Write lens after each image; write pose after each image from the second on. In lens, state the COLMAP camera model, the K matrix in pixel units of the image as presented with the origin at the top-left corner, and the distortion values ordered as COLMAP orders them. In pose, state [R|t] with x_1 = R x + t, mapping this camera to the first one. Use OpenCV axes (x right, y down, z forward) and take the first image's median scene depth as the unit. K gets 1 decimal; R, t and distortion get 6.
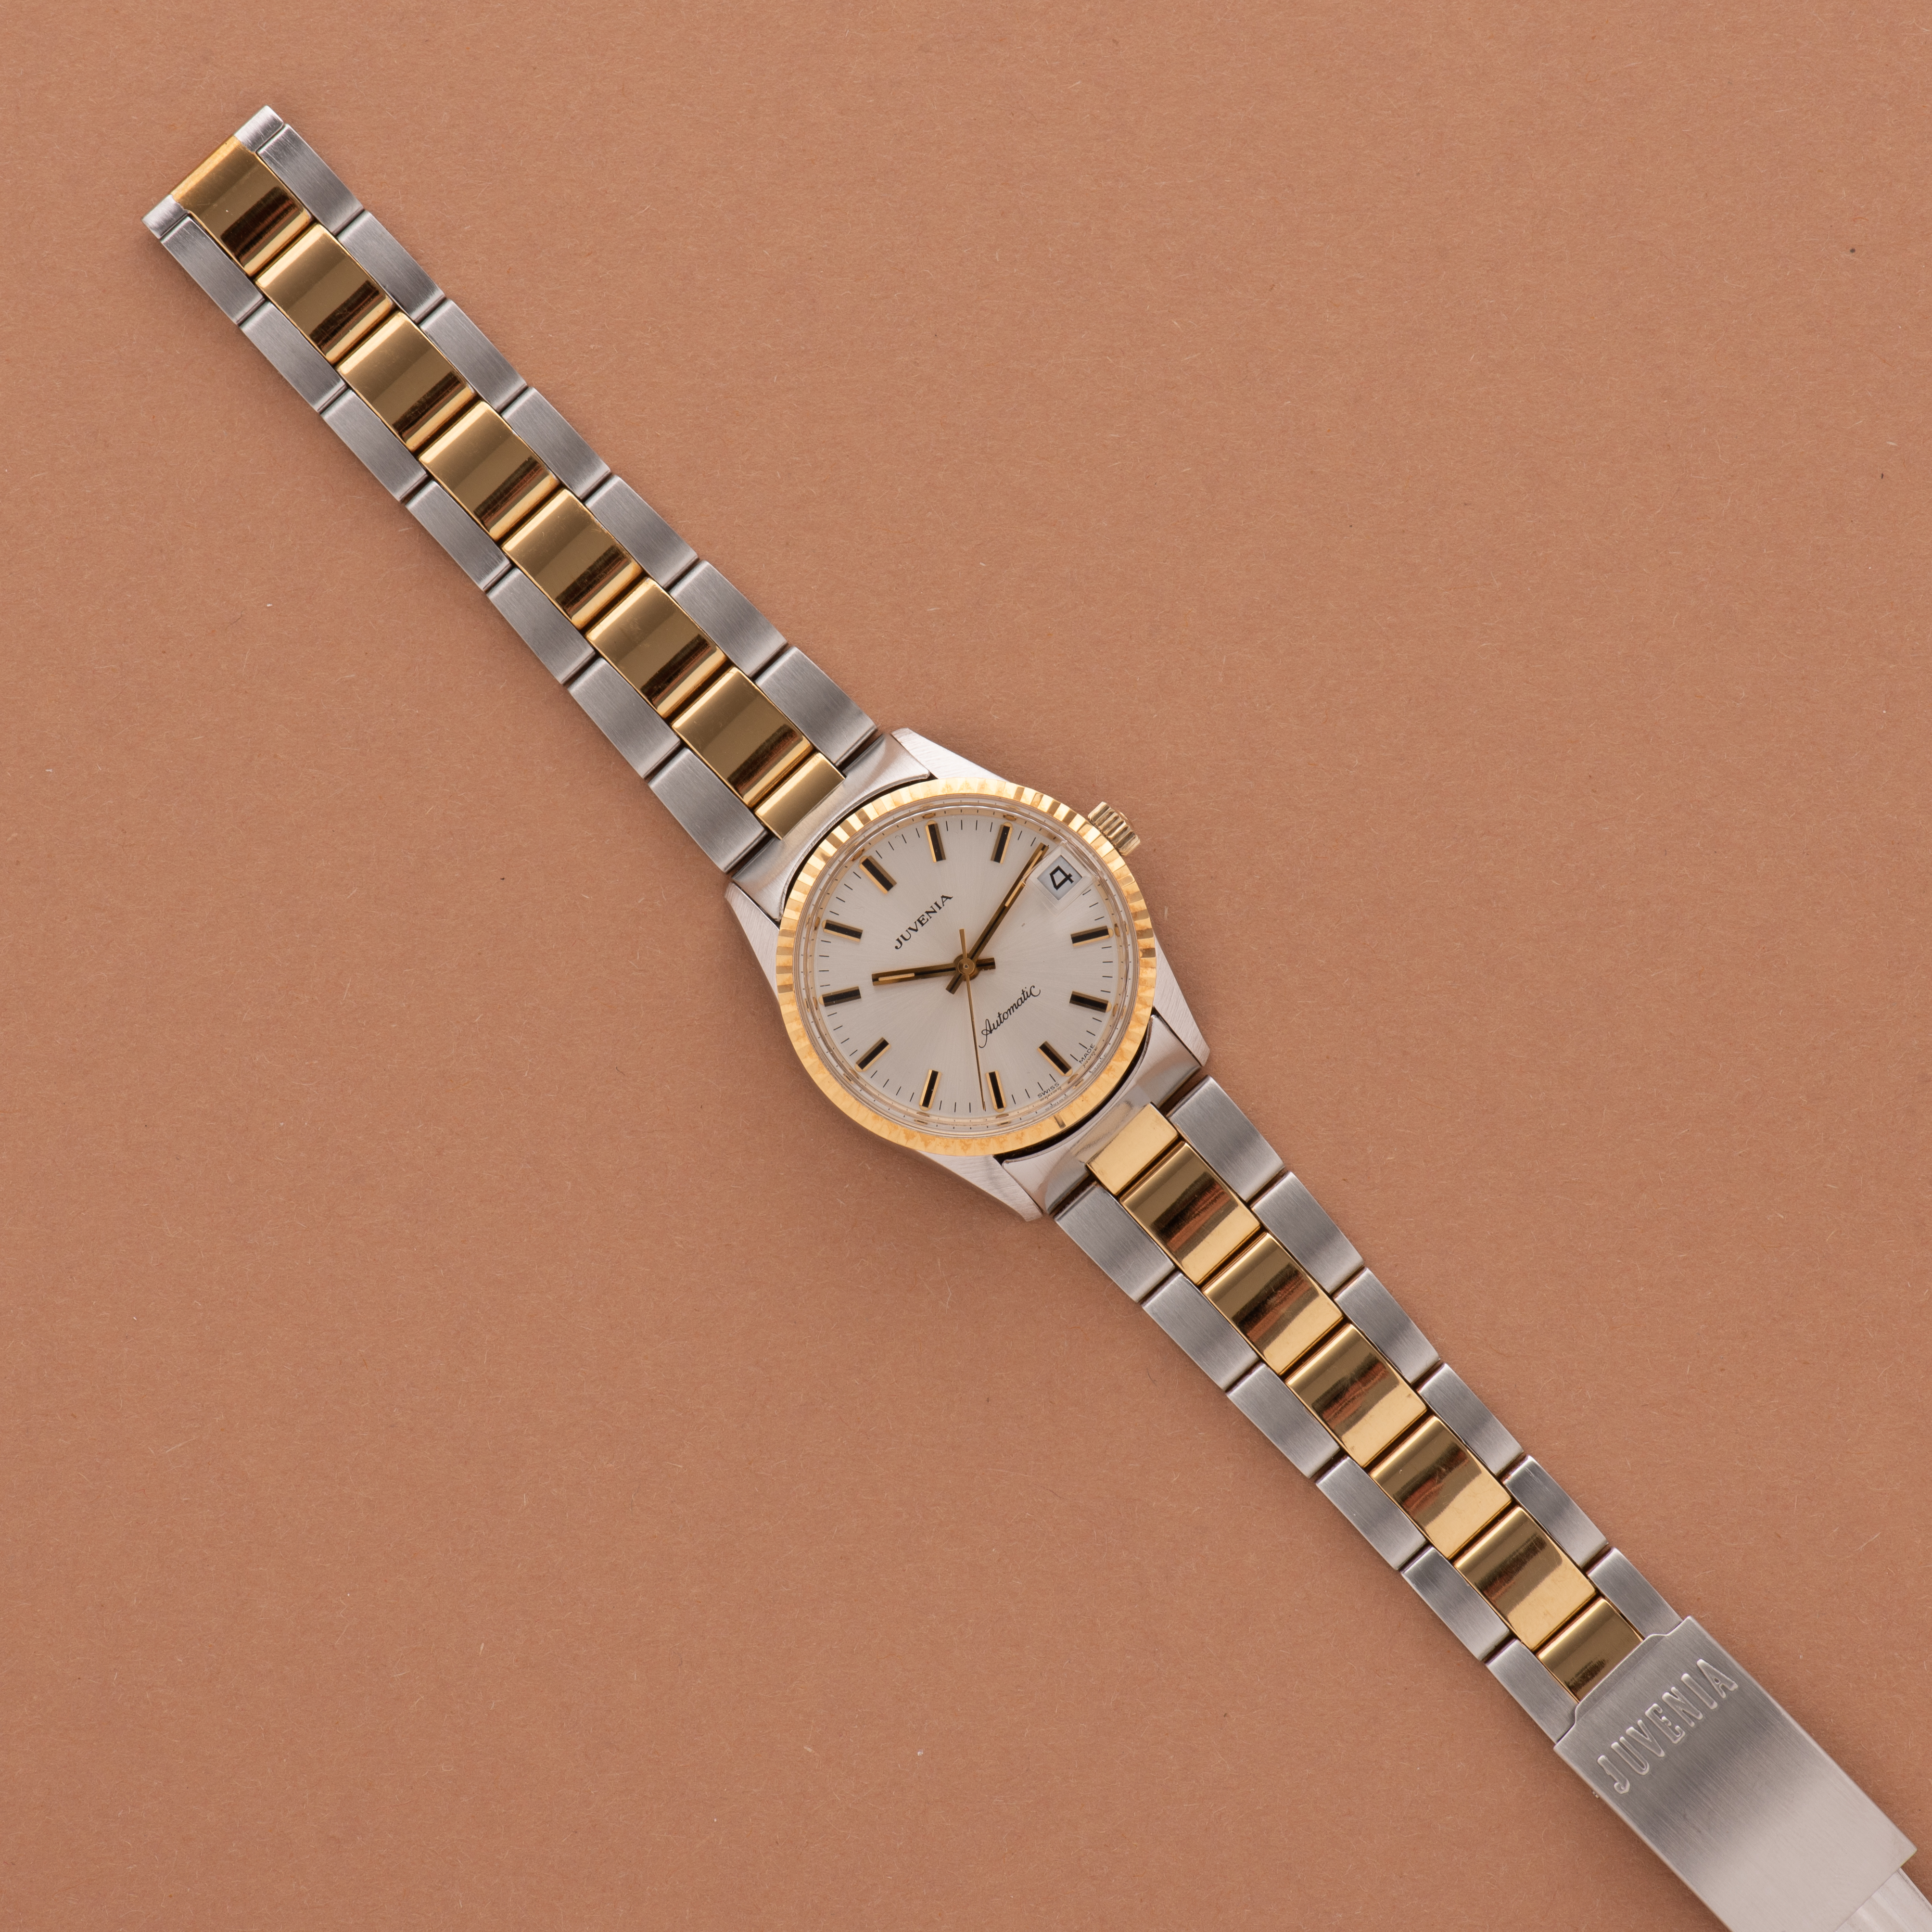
lens RADIAL K [[12101.5, 0, 956.4], [0, 12101.5, 1042.6], [0, 0, 1]] dist [0.421544, 0.000000]
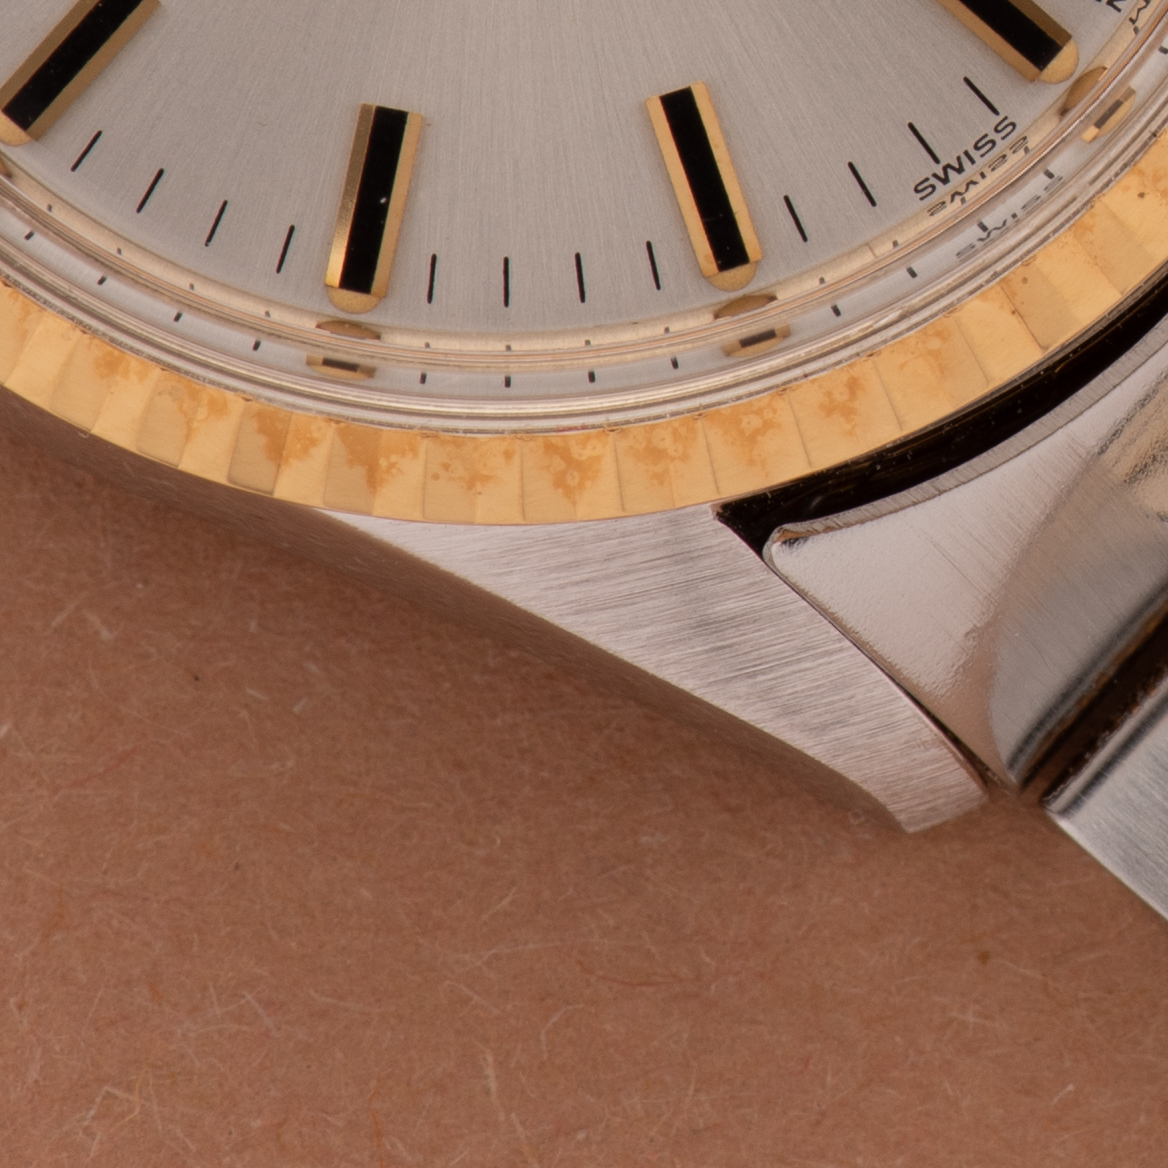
lens RADIAL K [[7887.8, 0, 583.2], [0, 7887.8, 582.8], [0, 0, 1]] dist [0.074033, 0.000000]
pose [[0.996238, -0.081382, -0.029785, 0.004582], [0.080195, 0.996013, -0.039078, 0.015344], [0.032846, 0.036542, 0.998792, 0.864610]]
